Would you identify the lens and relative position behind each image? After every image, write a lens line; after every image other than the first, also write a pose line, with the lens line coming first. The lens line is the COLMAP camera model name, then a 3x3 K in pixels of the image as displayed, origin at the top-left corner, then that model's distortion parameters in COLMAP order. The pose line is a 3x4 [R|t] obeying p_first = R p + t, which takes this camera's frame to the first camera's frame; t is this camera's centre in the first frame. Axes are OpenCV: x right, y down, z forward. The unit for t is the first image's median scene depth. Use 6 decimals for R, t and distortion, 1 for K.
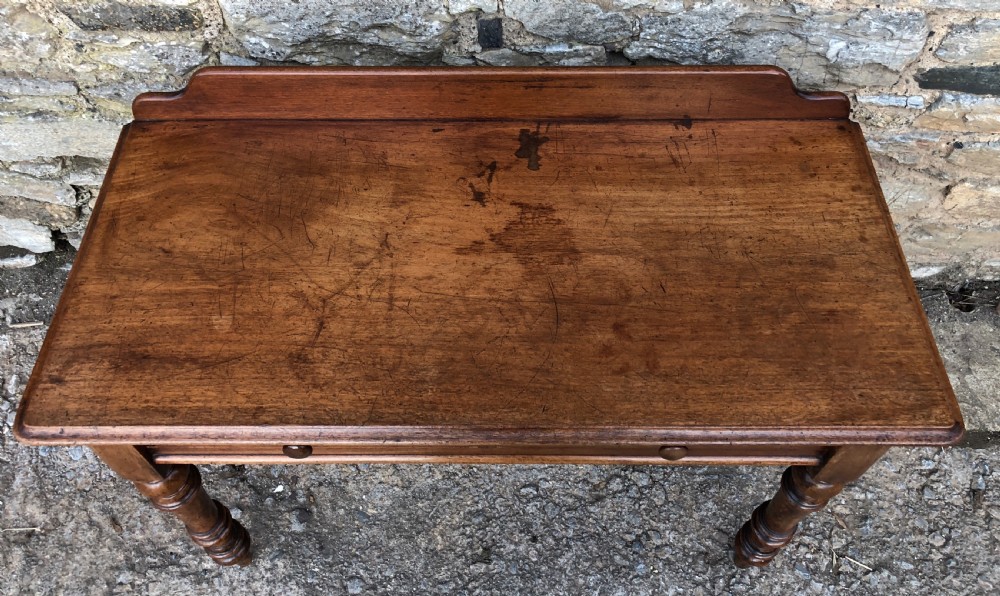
lens RADIAL K [[815.9, 0, 498.4], [0, 815.9, 218.0], [0, 0, 1]] dist [-0.001726, 0.034267]
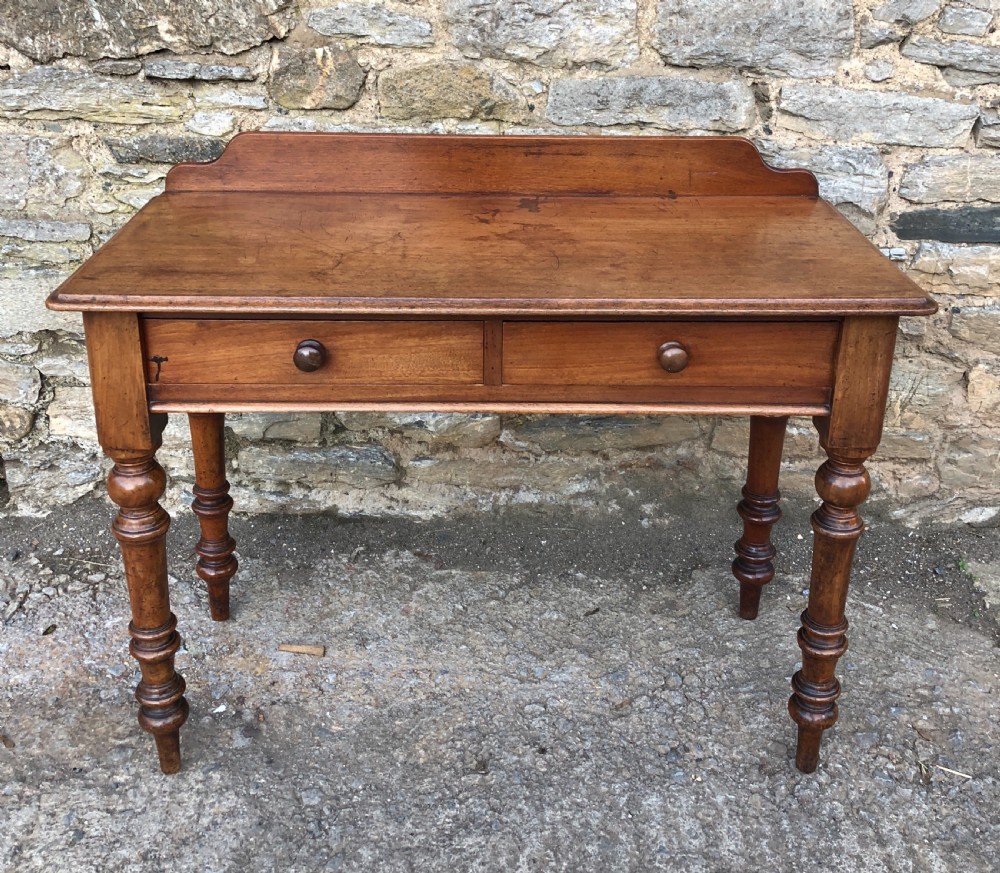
lens RADIAL K [[1097.2, 0, 509.0], [0, 1097.2, 321.4], [0, 0, 1]] dist [0.025900, 0.000000]
pose [[0.999675, 0.007862, 0.024265, -0.024440], [0.006143, 0.849085, -0.528221, 0.837911], [-0.024756, 0.528198, 0.848760, -0.167977]]
